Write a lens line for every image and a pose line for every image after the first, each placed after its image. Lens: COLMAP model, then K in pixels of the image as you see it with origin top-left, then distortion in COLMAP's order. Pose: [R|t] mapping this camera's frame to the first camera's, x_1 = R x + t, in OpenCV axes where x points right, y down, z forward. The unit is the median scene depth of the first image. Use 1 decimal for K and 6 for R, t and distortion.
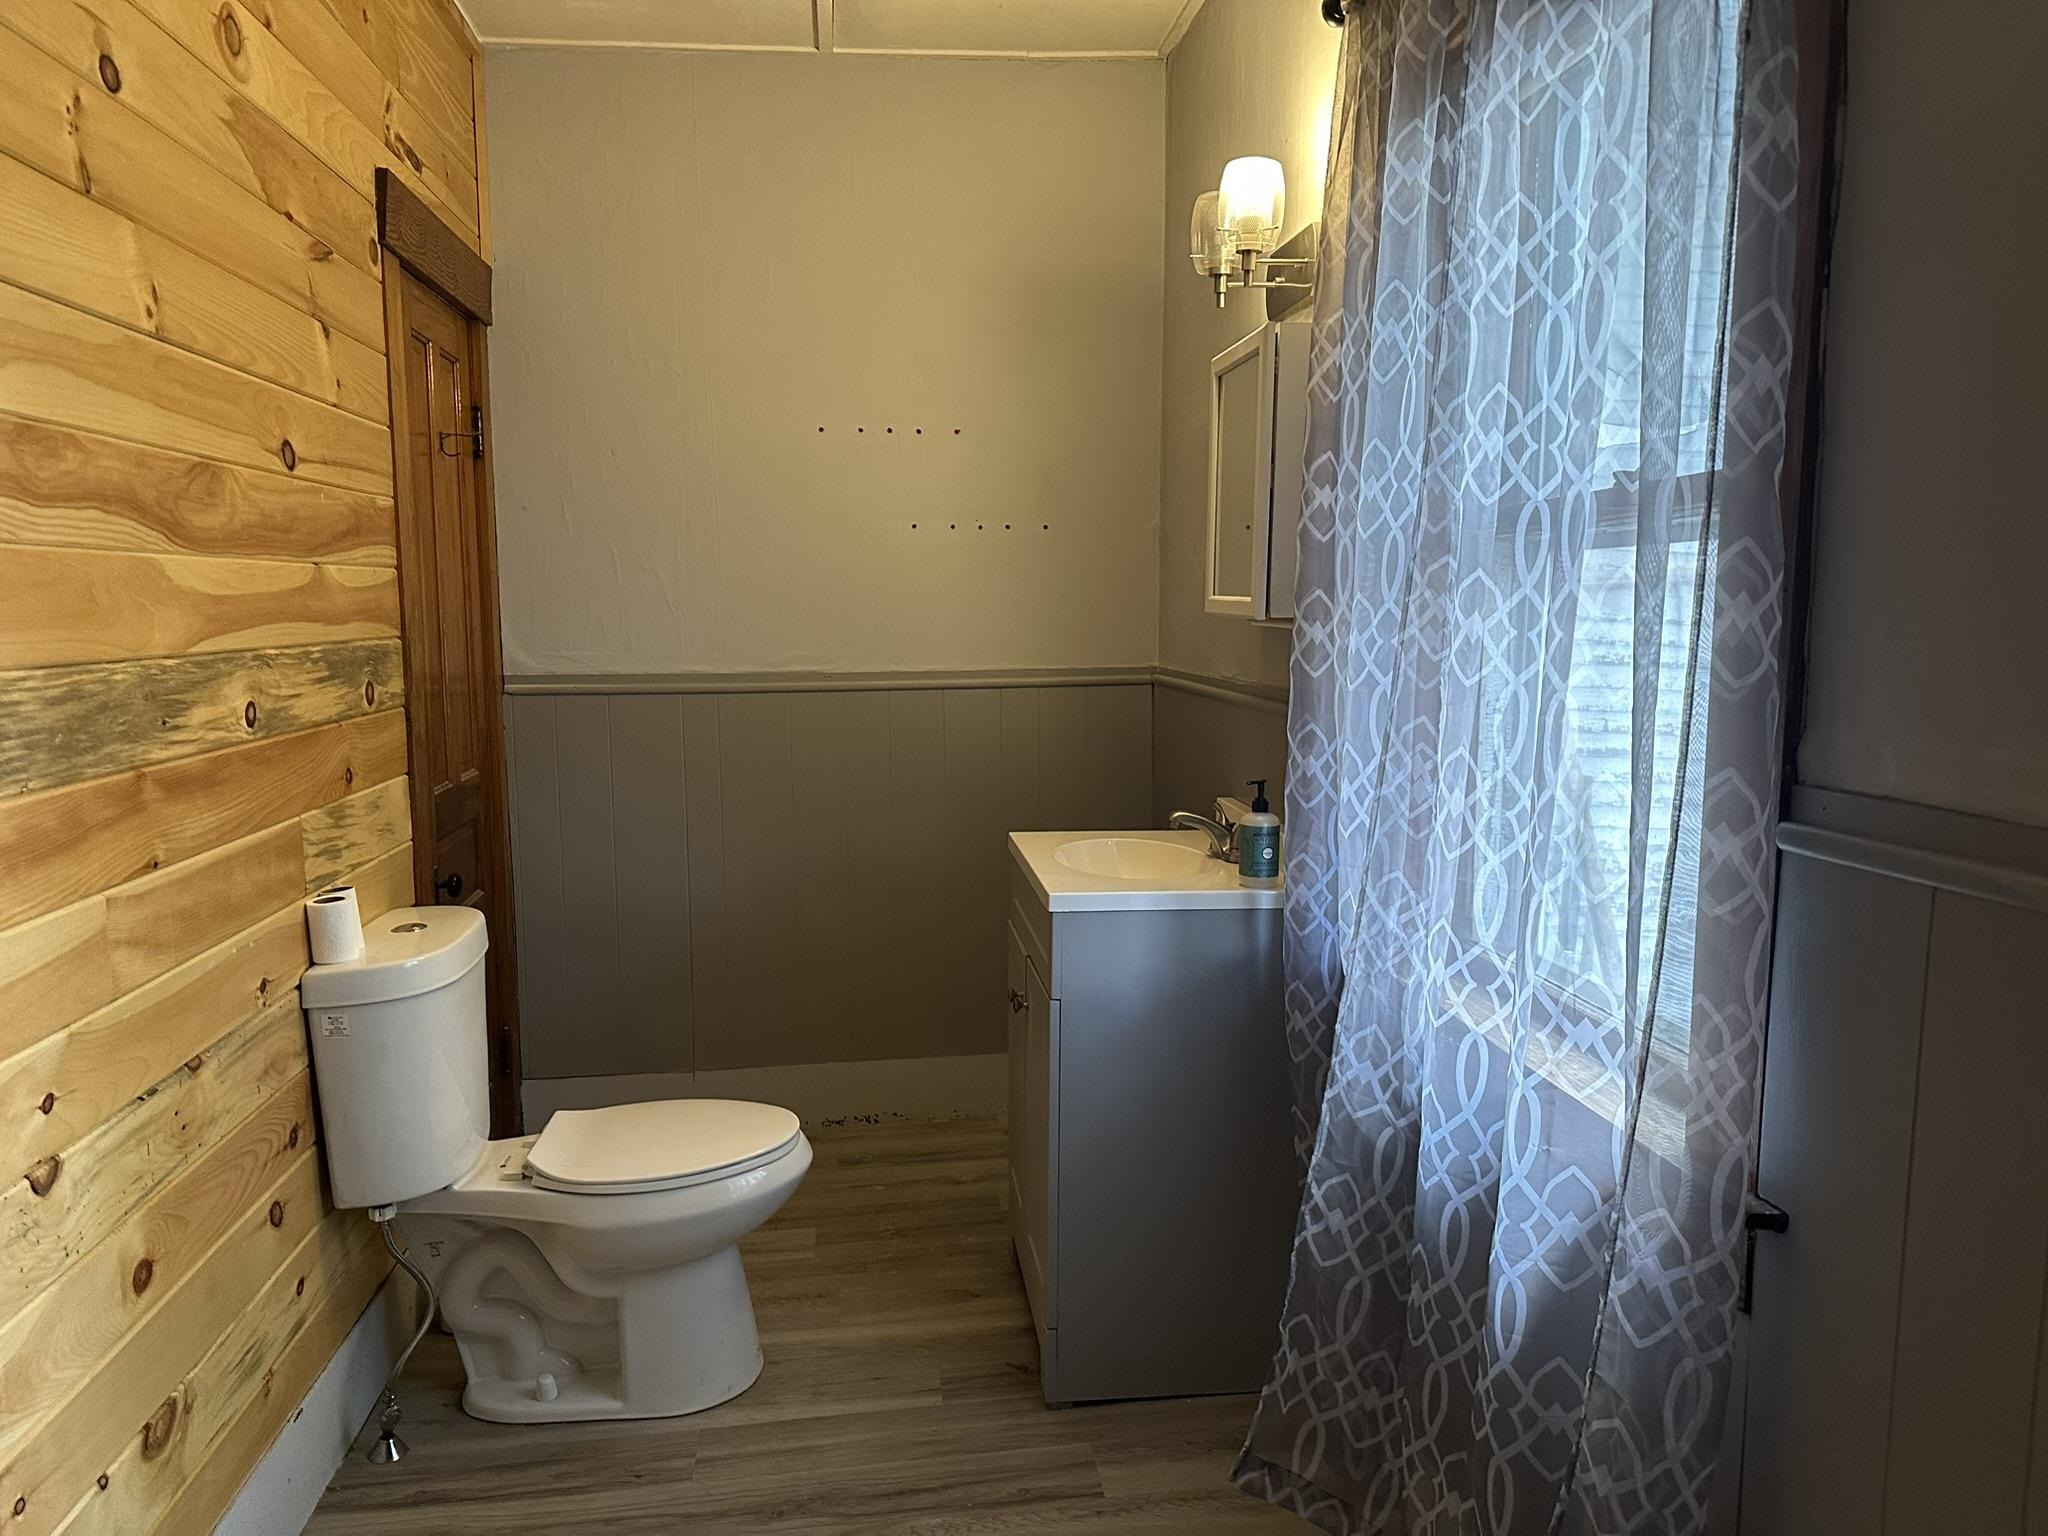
lens RADIAL K [[1442.8, 0, 1026.4], [0, 1442.8, 775.9], [0, 0, 1]] dist [-0.002204, 0.001682]
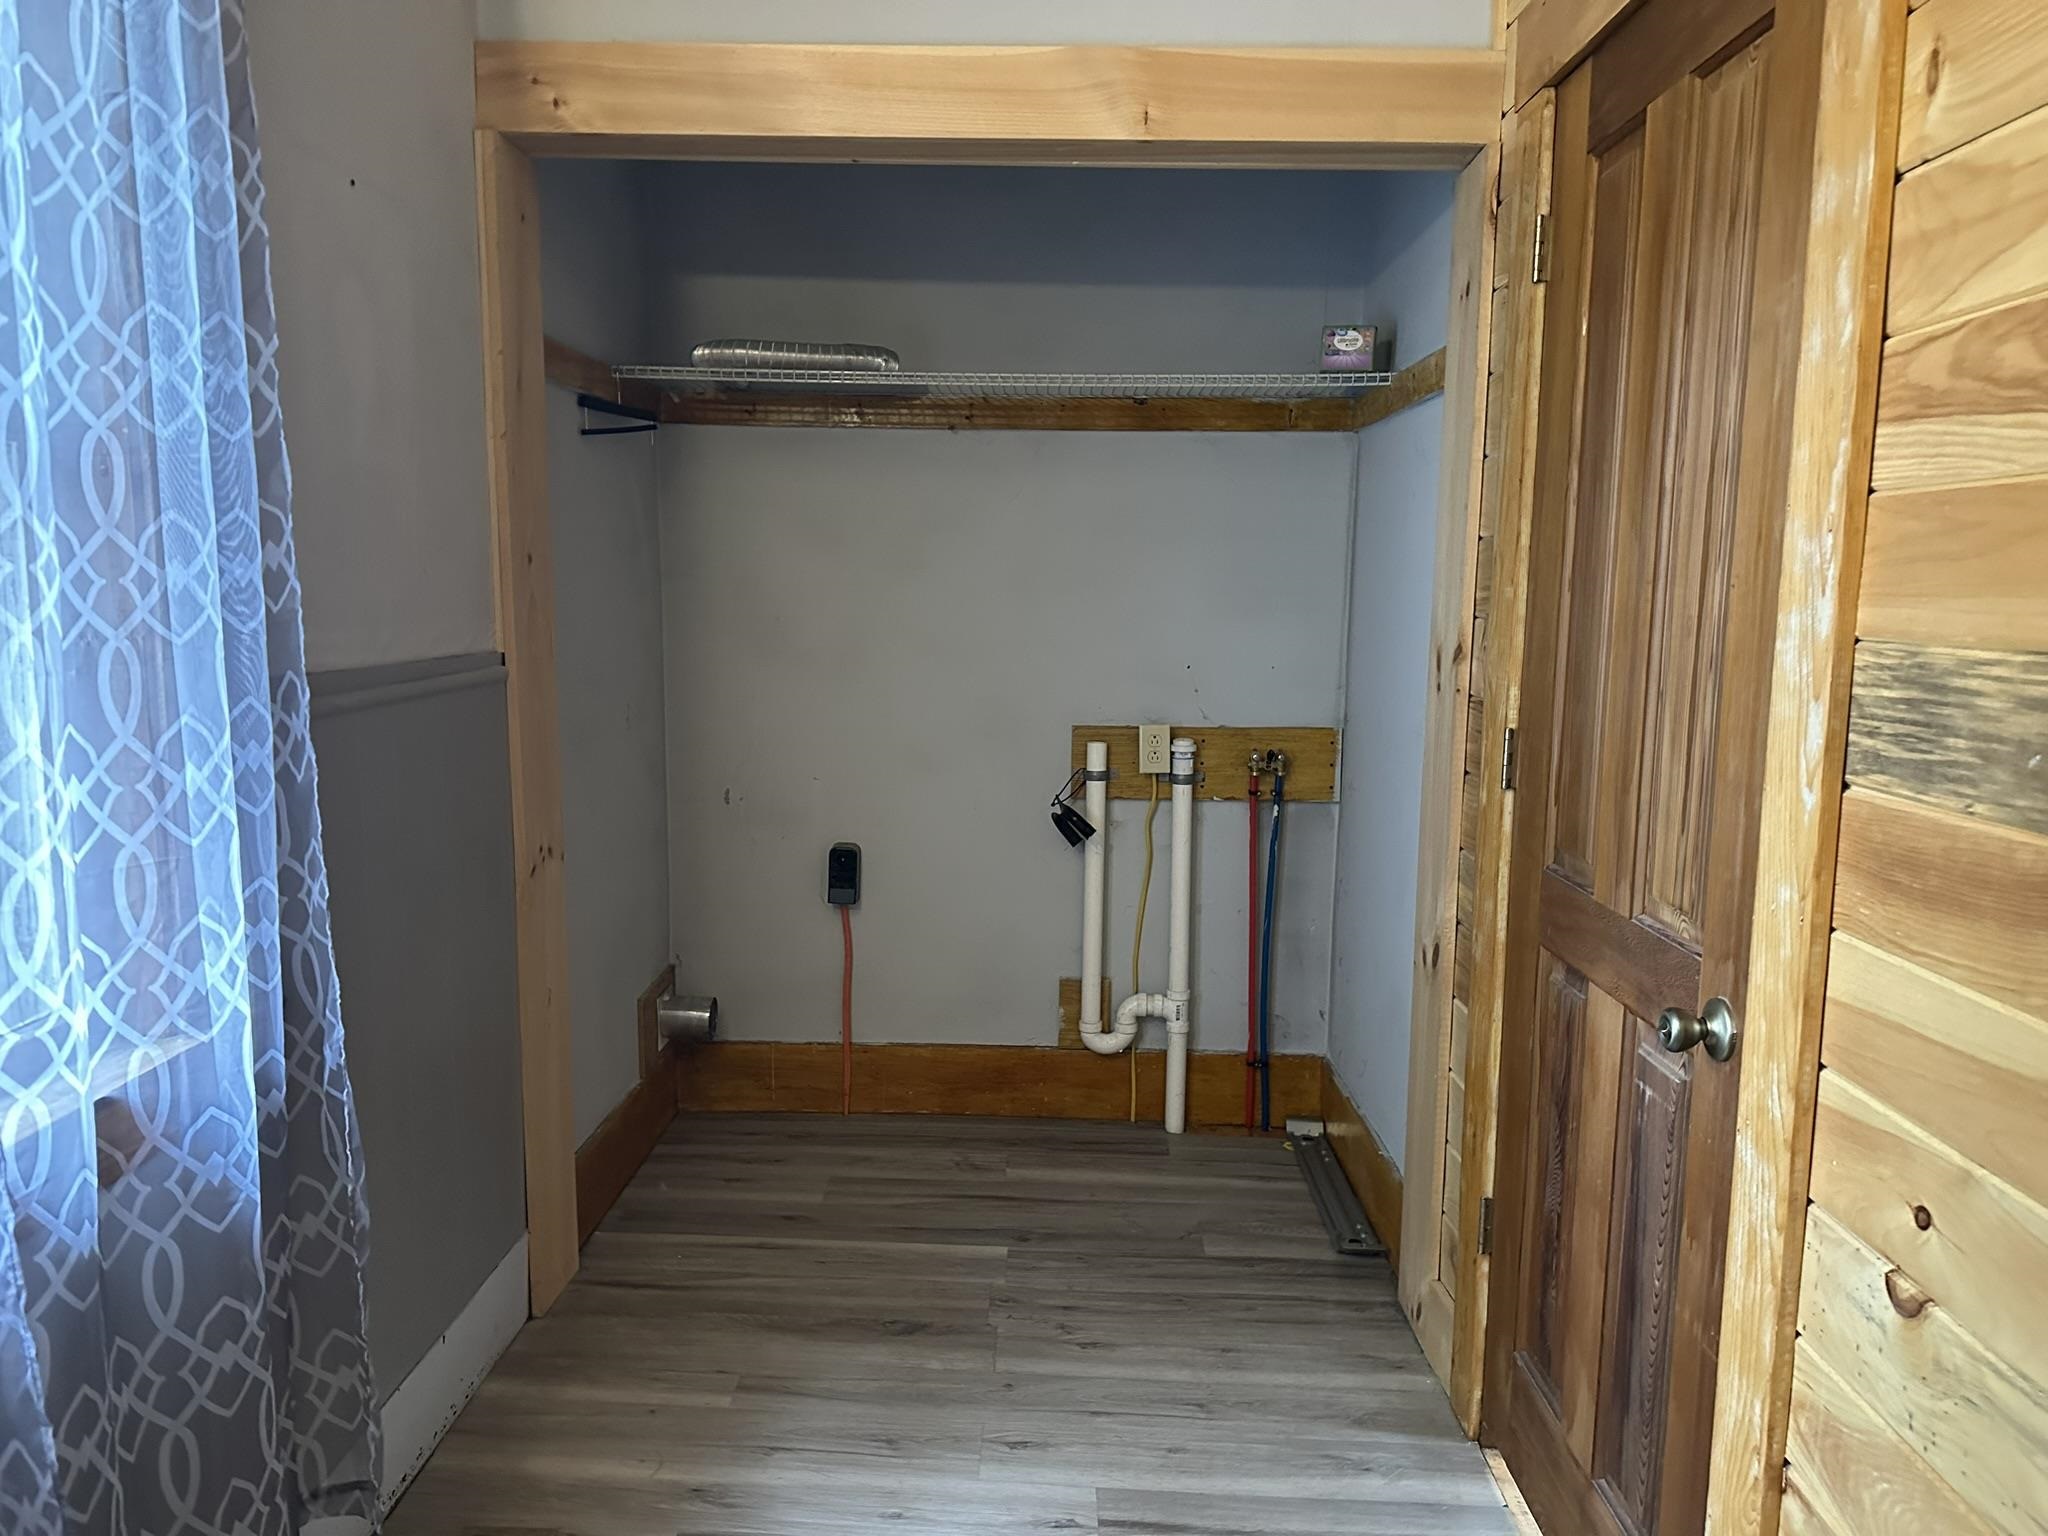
lens RADIAL K [[1442.8, 0, 1021.2], [0, 1442.8, 771.3], [0, 0, 1]] dist [-0.002204, 0.001682]
pose [[-0.988883, -0.033146, 0.144955, -0.314941], [0.003544, 0.969308, 0.245822, -0.194218], [-0.148654, 0.243603, -0.958415, 1.776072]]
